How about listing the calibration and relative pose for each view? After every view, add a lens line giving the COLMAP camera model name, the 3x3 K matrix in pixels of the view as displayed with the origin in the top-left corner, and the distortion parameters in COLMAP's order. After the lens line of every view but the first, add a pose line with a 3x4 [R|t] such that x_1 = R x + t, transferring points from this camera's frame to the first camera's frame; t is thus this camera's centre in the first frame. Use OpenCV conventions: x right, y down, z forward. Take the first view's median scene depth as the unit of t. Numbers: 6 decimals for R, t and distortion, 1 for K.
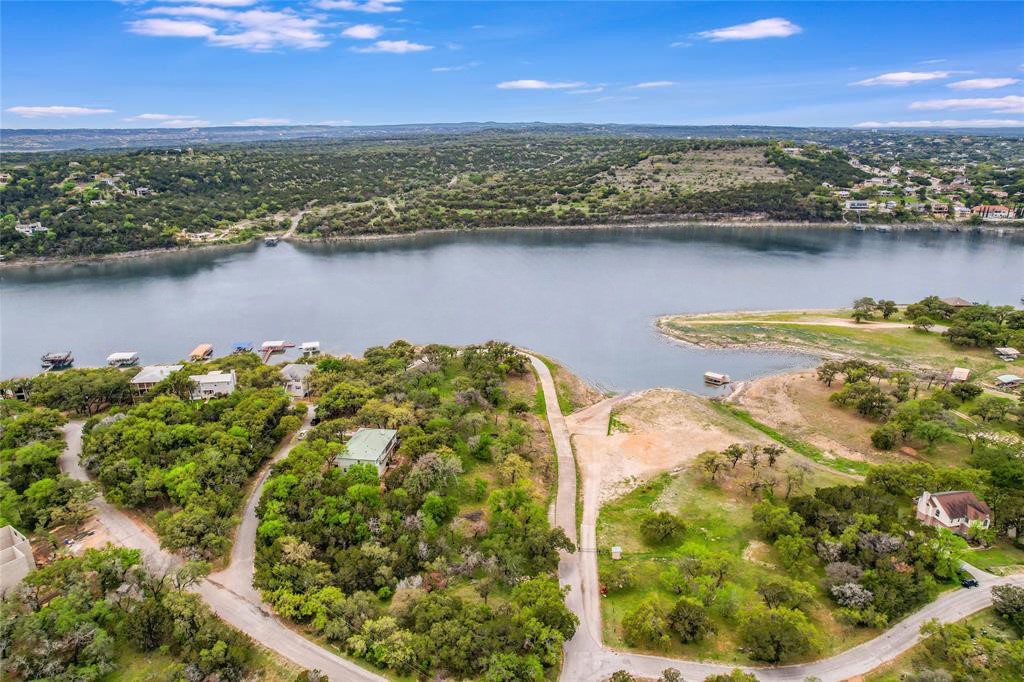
lens RADIAL K [[658.6, 0, 515.2], [0, 658.6, 343.5], [0, 0, 1]] dist [-0.076963, 0.064519]
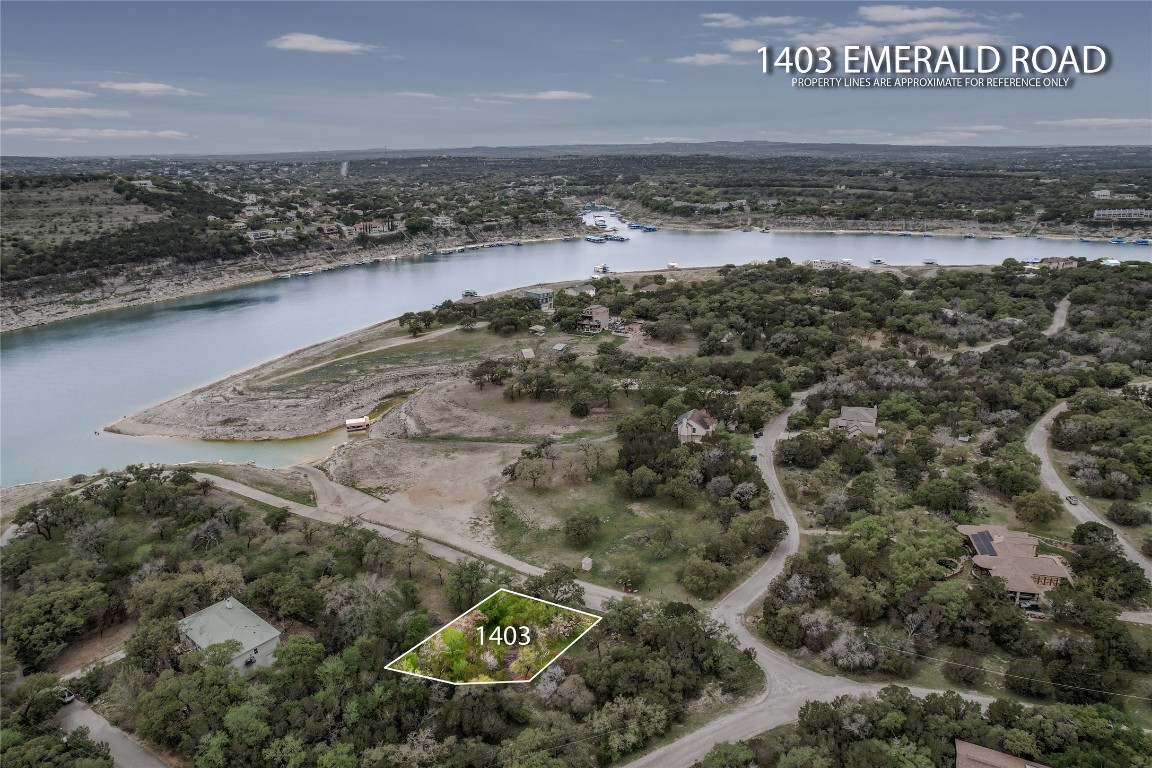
lens RADIAL K [[740.9, 0, 579.5], [0, 740.9, 386.8], [0, 0, 1]] dist [-0.076963, 0.064519]
pose [[0.514776, -0.265753, 0.815096, -0.327176], [0.278145, 0.951086, 0.134428, -0.044128], [-0.810951, 0.157514, 0.563514, 0.150200]]
